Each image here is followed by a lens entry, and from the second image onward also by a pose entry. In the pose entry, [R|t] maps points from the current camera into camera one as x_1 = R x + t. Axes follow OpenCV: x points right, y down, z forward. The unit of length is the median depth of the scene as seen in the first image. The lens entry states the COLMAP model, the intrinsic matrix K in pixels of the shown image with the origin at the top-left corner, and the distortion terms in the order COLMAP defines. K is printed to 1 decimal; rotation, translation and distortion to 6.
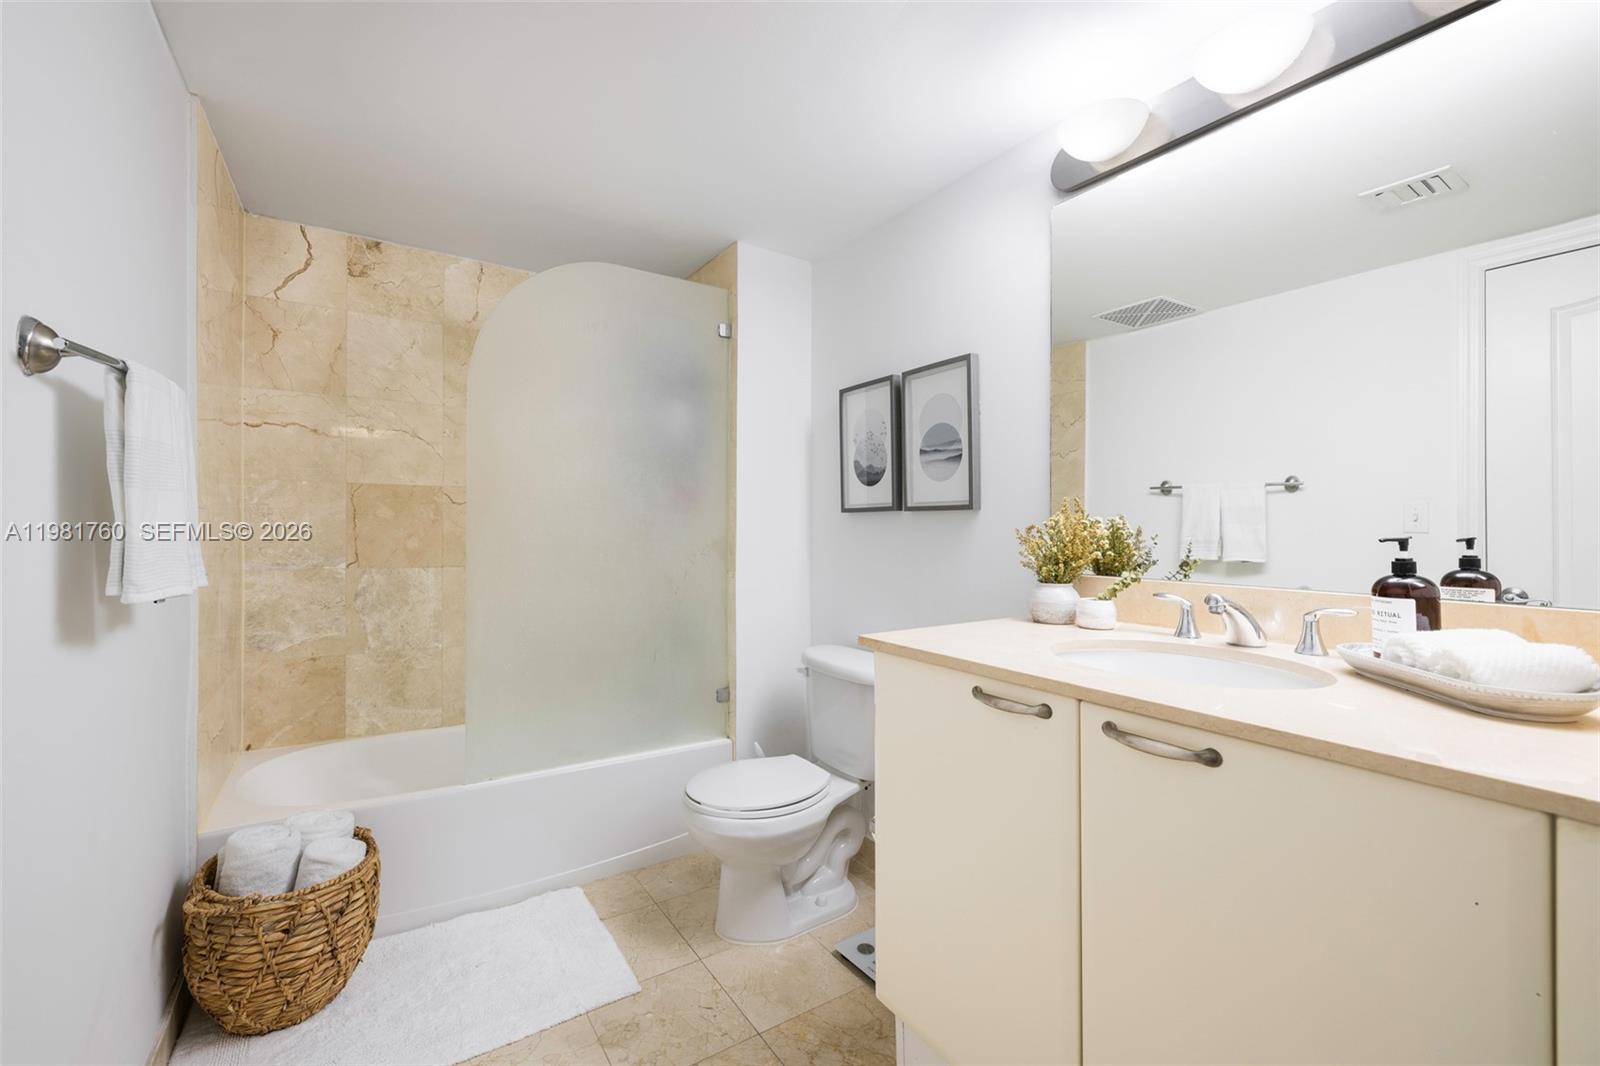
lens RADIAL K [[678.2, 0, 802.6], [0, 678.2, 534.4], [0, 0, 1]] dist [0.000513, -0.001023]
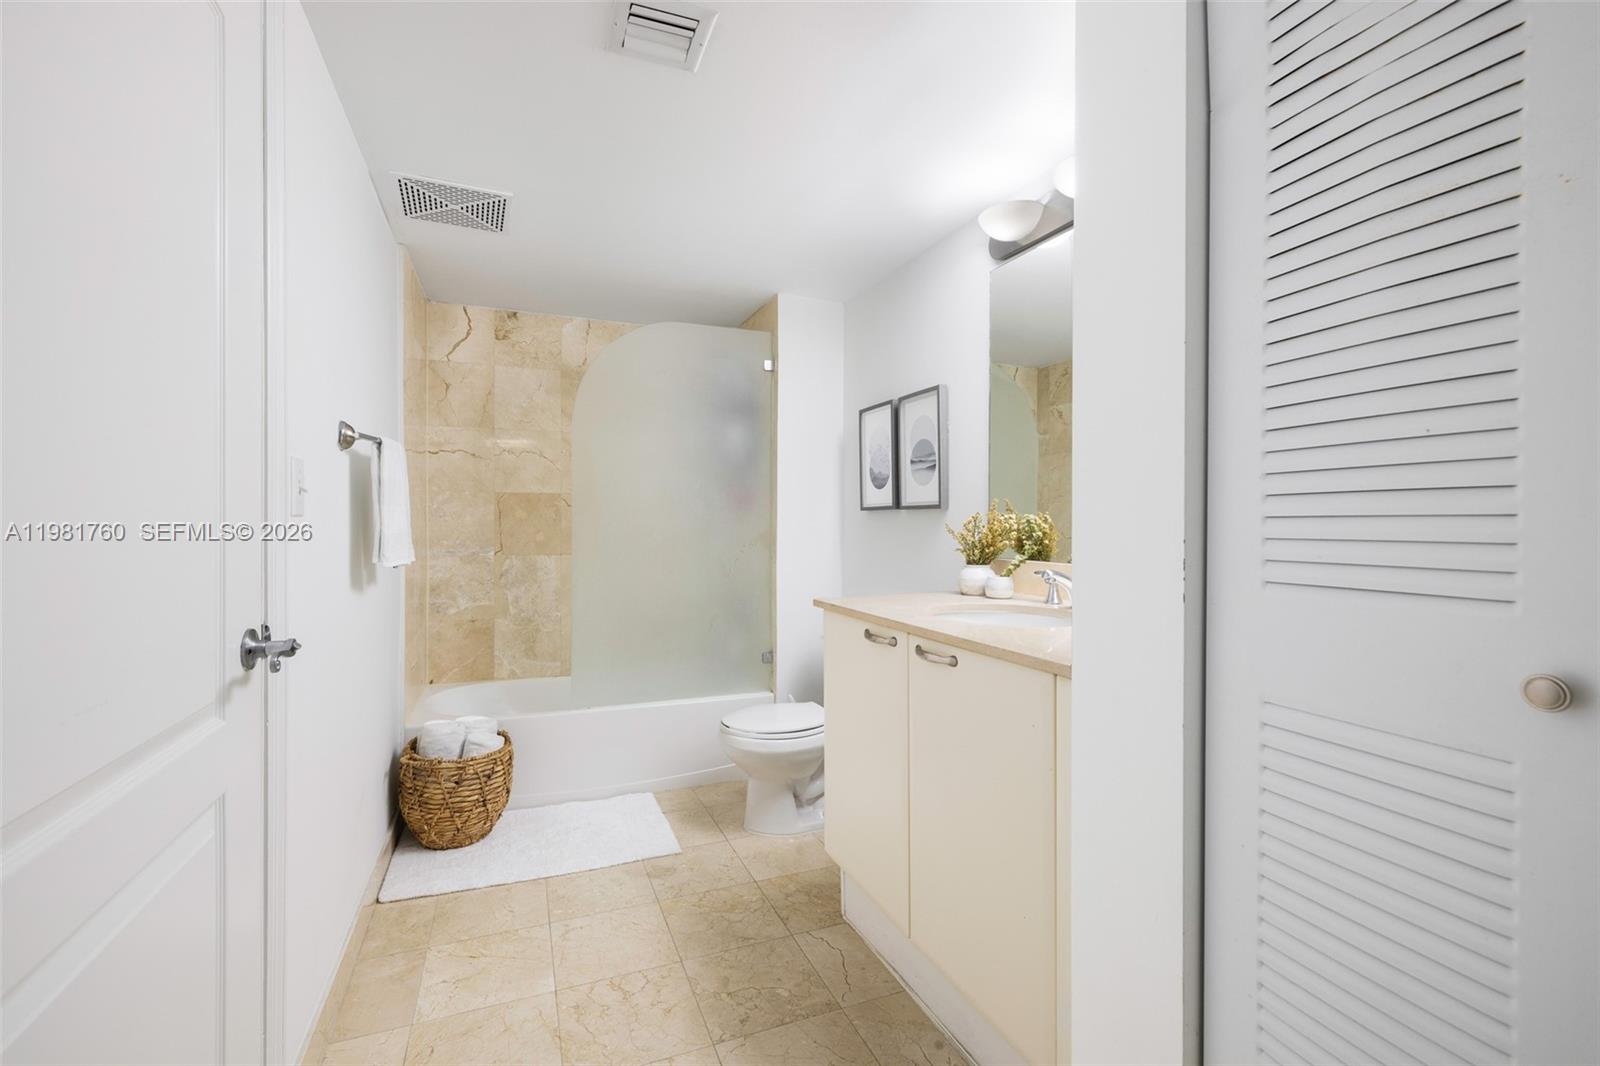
lens RADIAL K [[678.2, 0, 797.6], [0, 678.2, 526.8], [0, 0, 1]] dist [0.000513, -0.001023]
pose [[0.983875, -0.004986, -0.178786, 0.210429], [0.004412, 0.999984, -0.003608, 0.000768], [0.178801, 0.002761, 0.983881, -0.286441]]
